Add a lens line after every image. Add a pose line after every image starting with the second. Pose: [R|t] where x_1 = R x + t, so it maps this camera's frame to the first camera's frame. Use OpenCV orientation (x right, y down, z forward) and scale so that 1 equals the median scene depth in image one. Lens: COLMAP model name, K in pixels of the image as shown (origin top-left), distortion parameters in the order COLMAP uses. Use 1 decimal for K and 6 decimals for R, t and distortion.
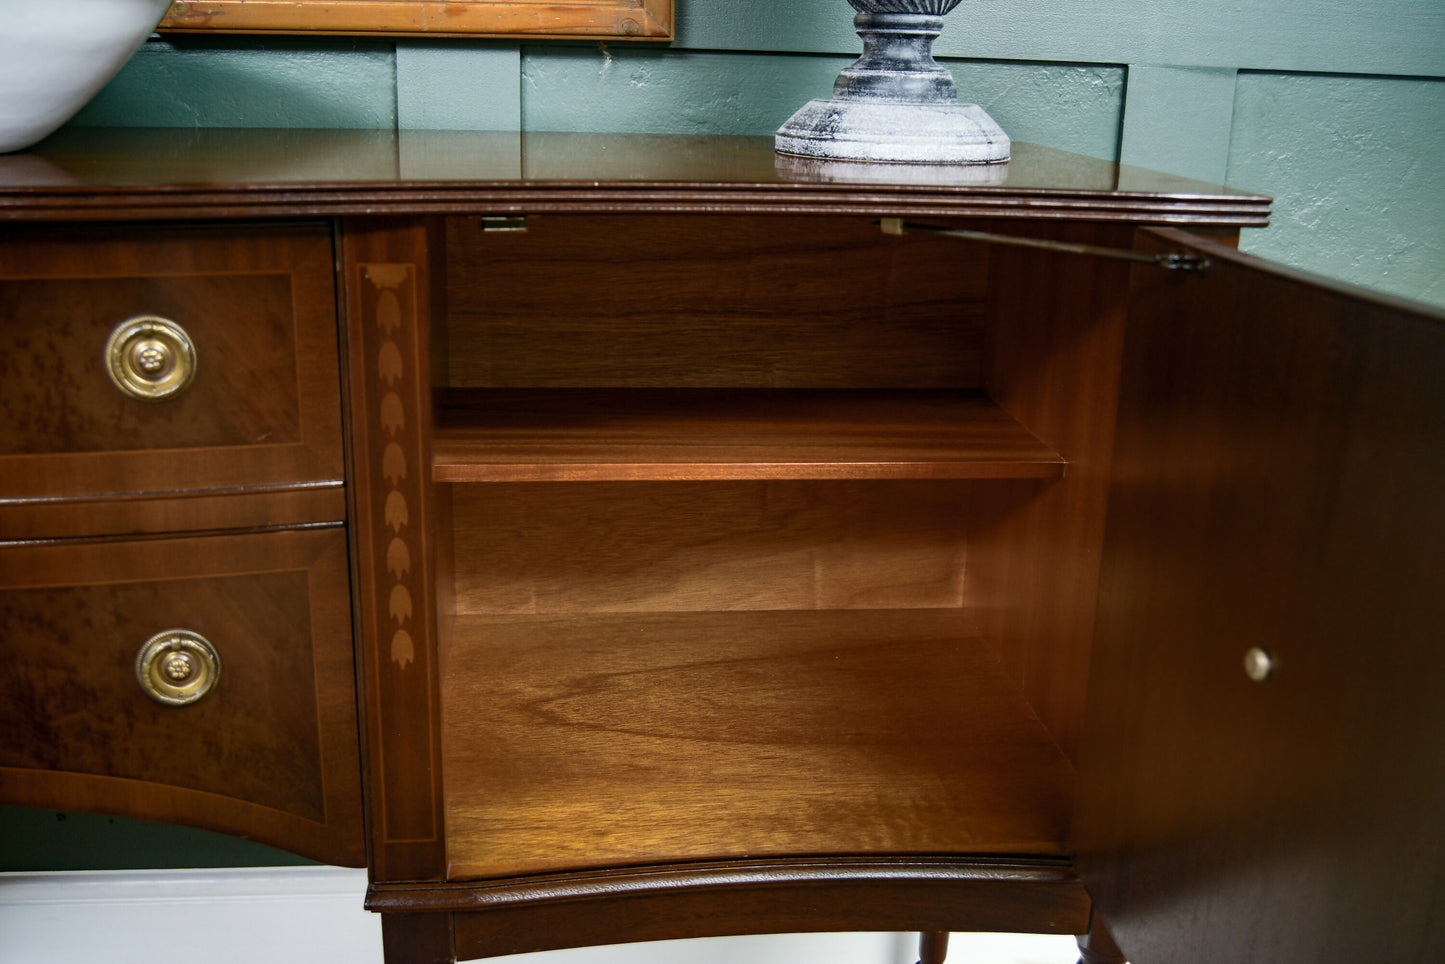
lens RADIAL K [[1451.7, 0, 722.5], [0, 1451.7, 482.0], [0, 0, 1]] dist [-0.068618, 0.012675]
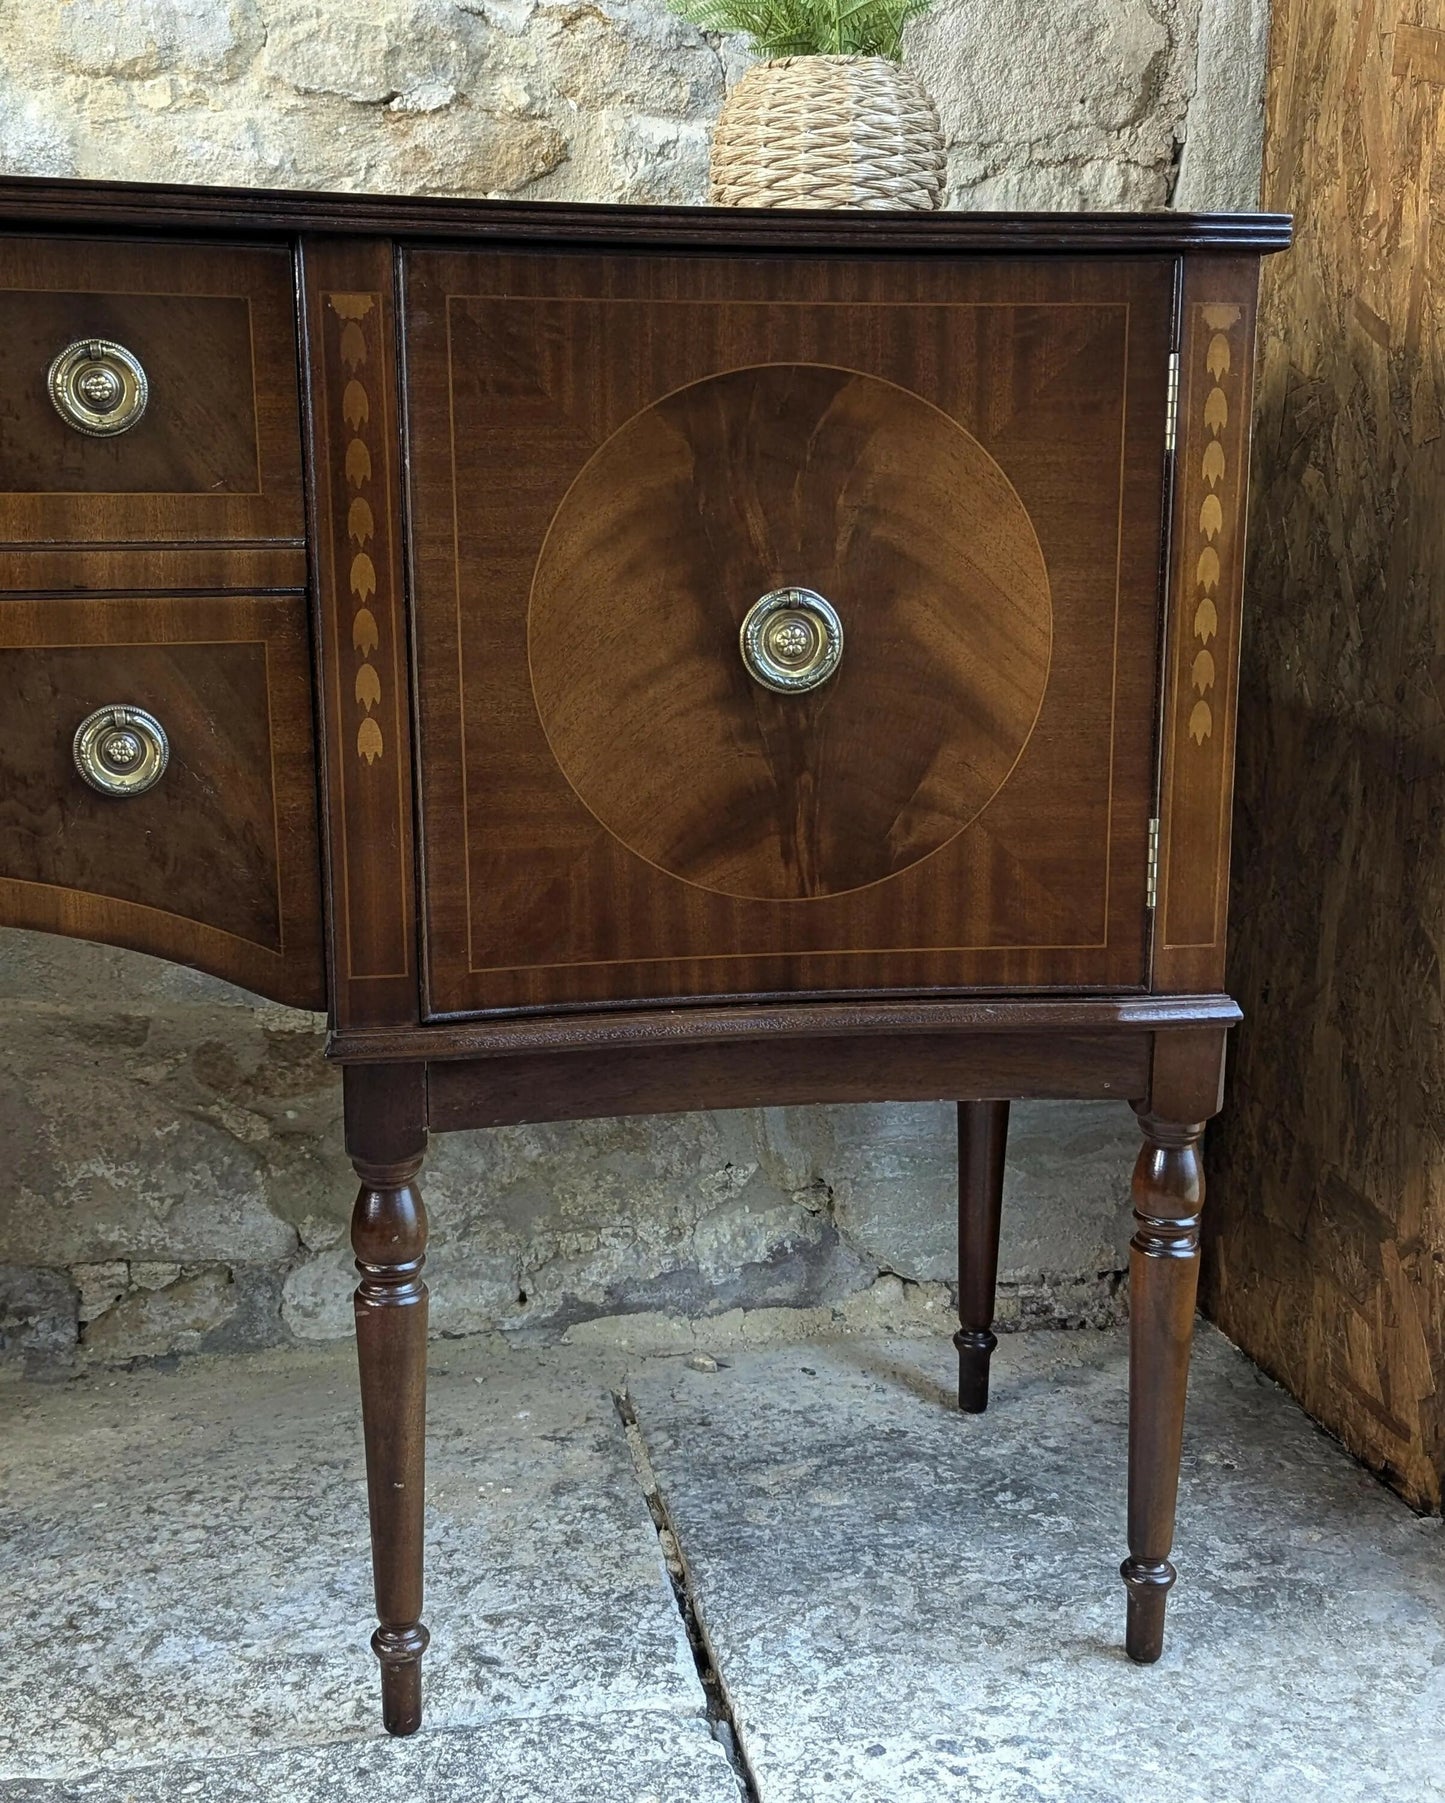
lens RADIAL K [[2164.9, 0, 742.5], [0, 2164.9, 939.6], [0, 0, 1]] dist [0.070209, -0.069711]
pose [[0.997672, -0.038656, 0.056176, -0.073904], [0.043055, 0.995918, -0.079334, 0.371557], [-0.052880, 0.081568, 0.995264, -0.362727]]
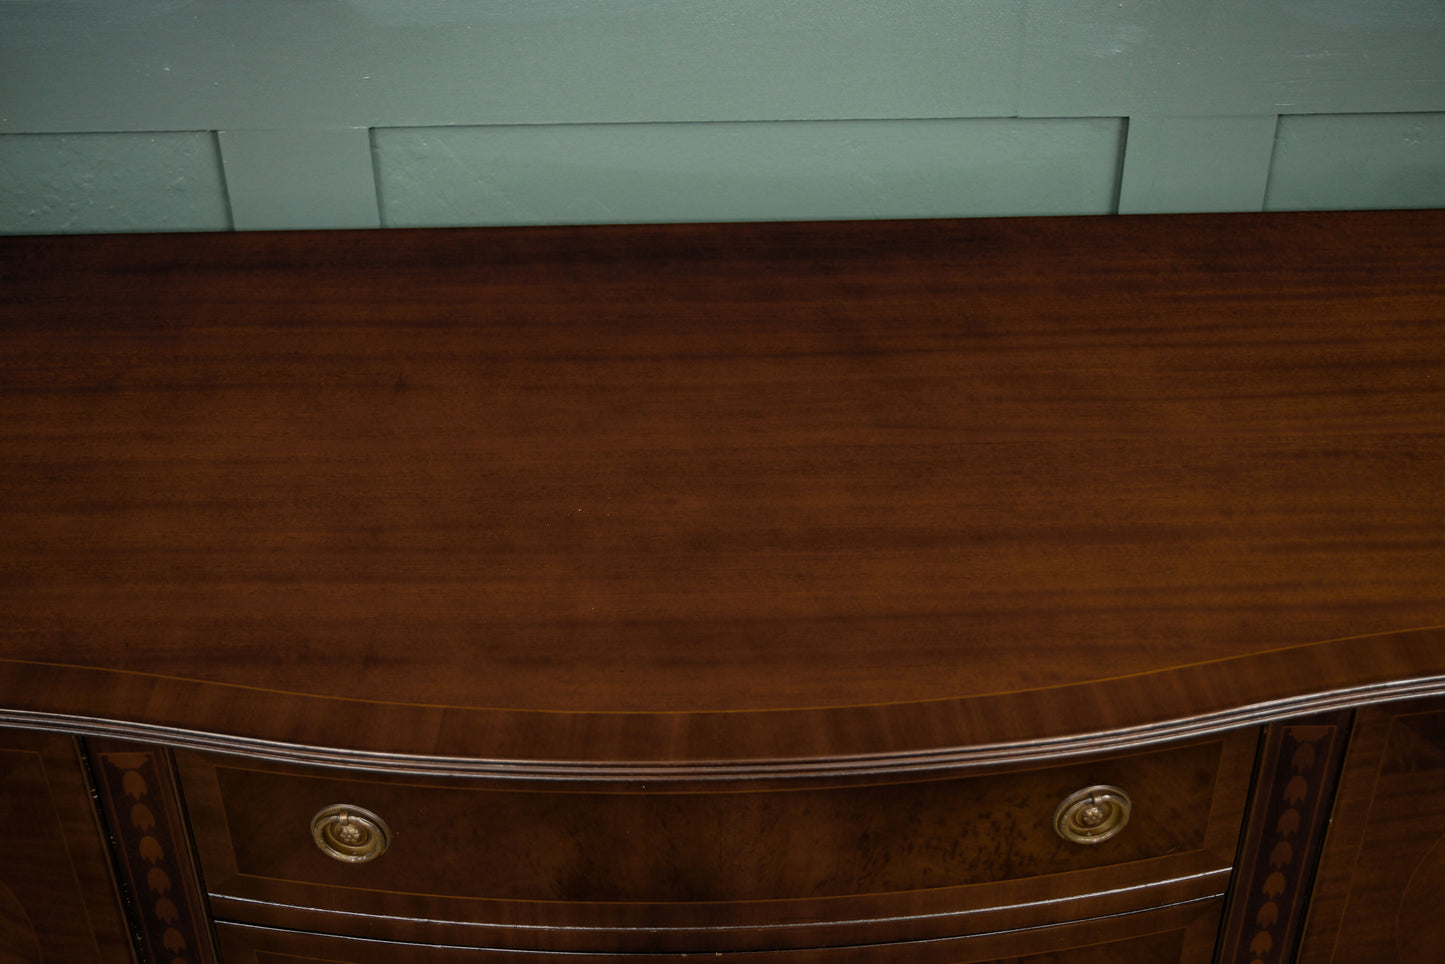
lens RADIAL K [[2337.5, 0, 722.5], [0, 2337.5, 482.0], [0, 0, 1]] dist [0.036669, -0.004766]
pose [[0.996176, 0.028777, -0.082490, -0.505250], [0.007022, 0.914769, 0.403915, -0.970145], [0.087083, -0.402950, 0.911070, -0.502299]]
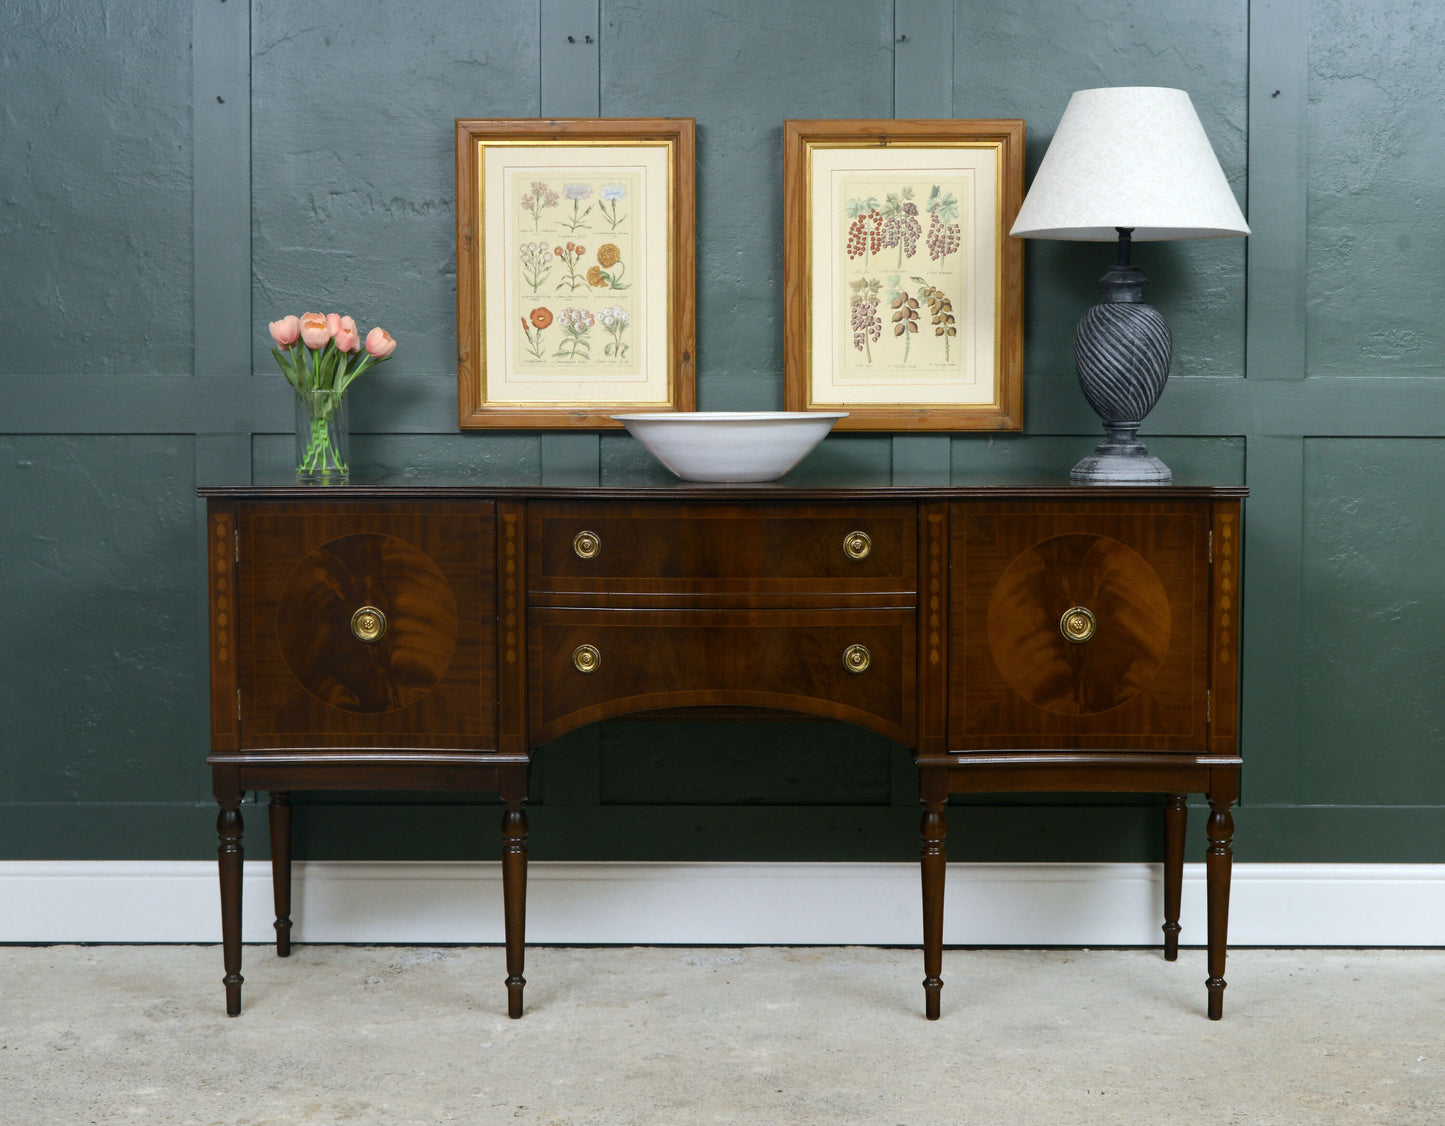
lens RADIAL K [[2308.8, 0, 726.2], [0, 2308.8, 497.6], [0, 0, 1]] dist [-0.050756, 0.152785]
pose [[0.992125, -0.019492, -0.123723, -0.071323], [-0.010830, 0.970765, -0.239787, 0.904189], [0.124780, 0.239238, 0.962910, -3.421833]]
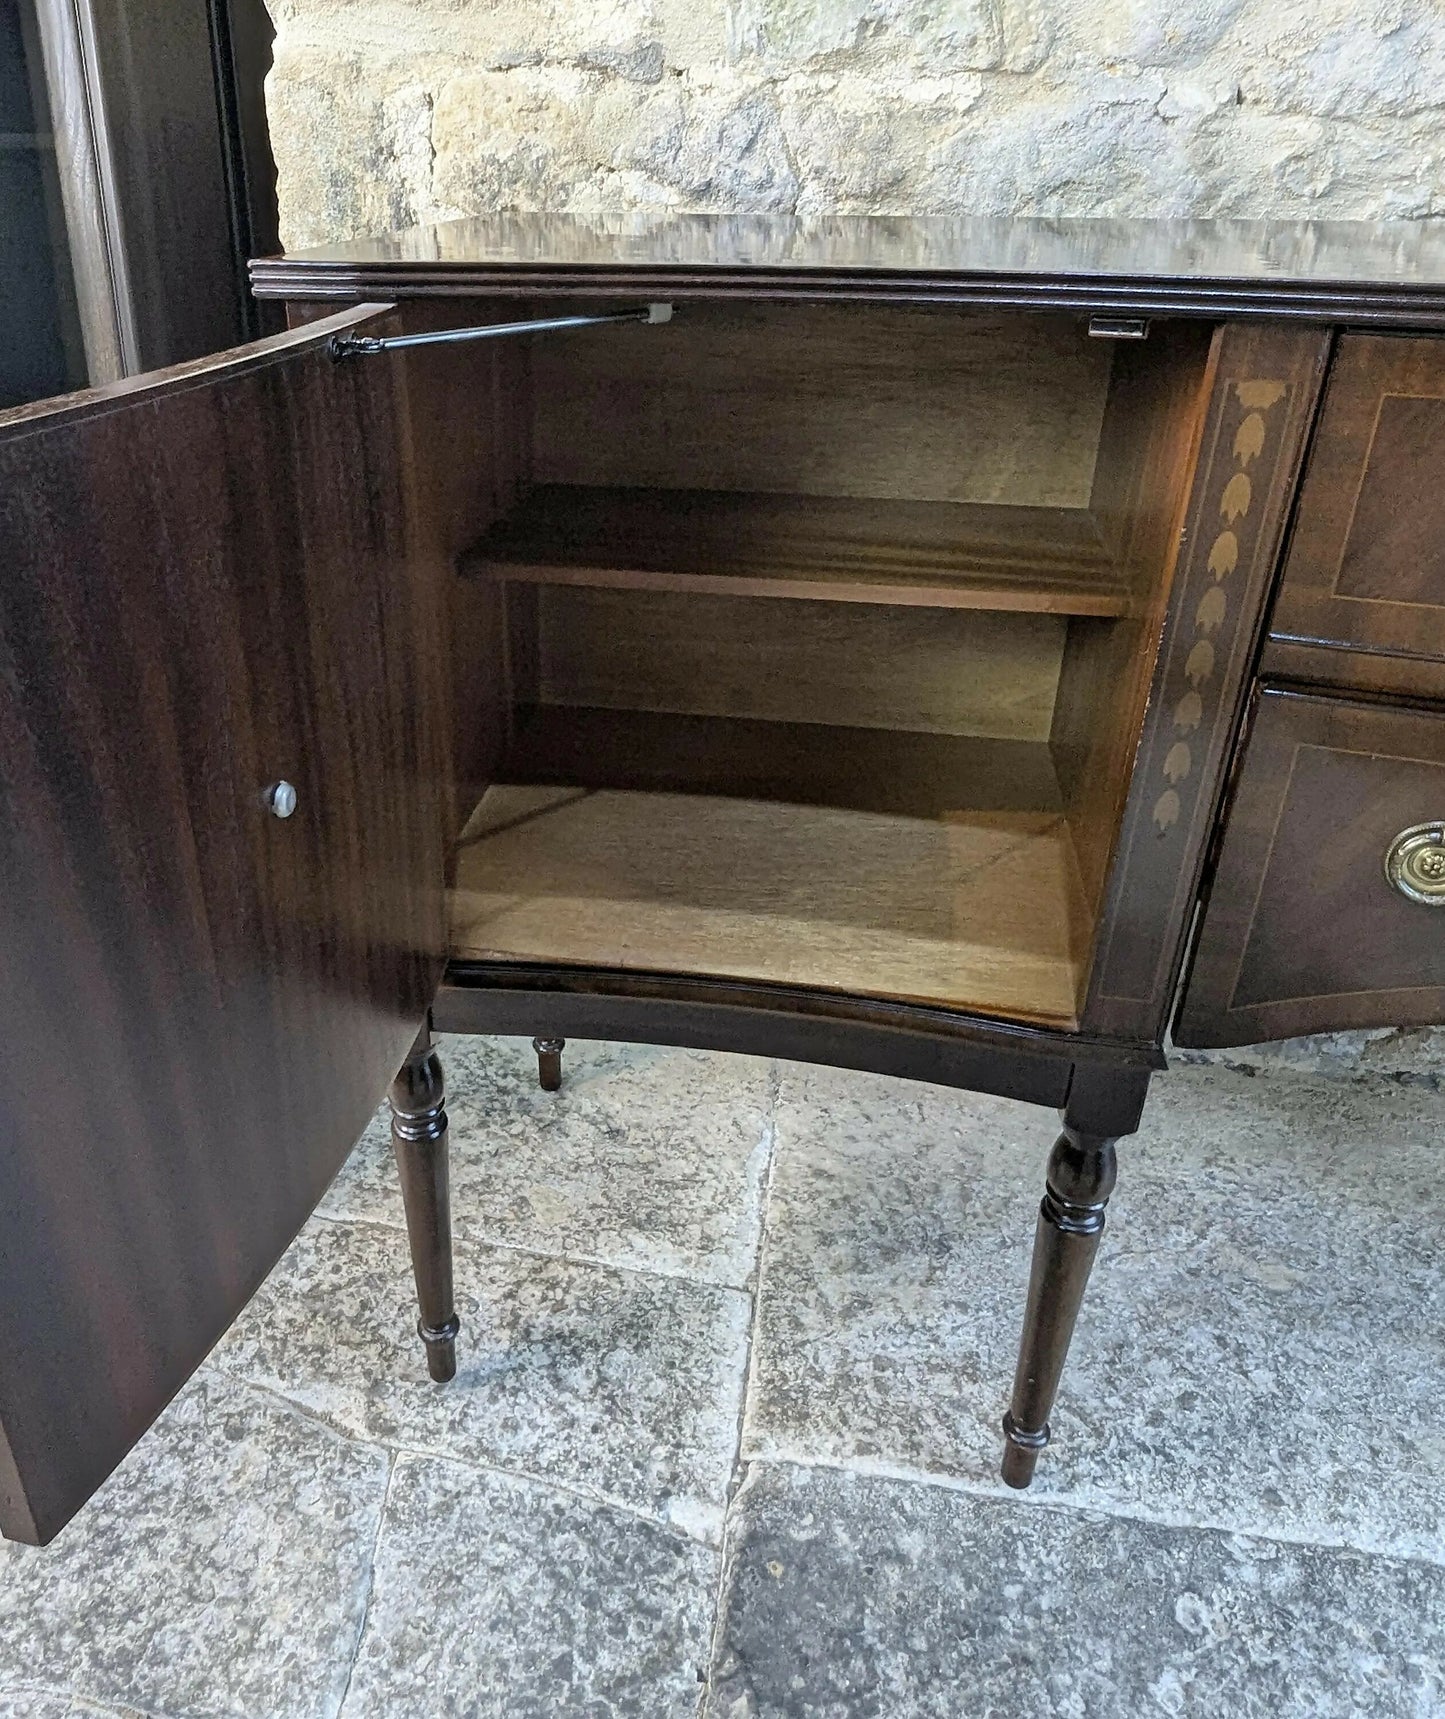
lens RADIAL K [[1283.5, 0, 618.1], [0, 1283.5, 809.3], [0, 0, 1]] dist [-0.008256, -0.003659]
pose [[0.955467, 0.114718, -0.271887, -1.174407], [-0.064475, 0.980239, 0.187016, -0.012479], [0.287968, -0.161158, 0.943982, 0.045981]]
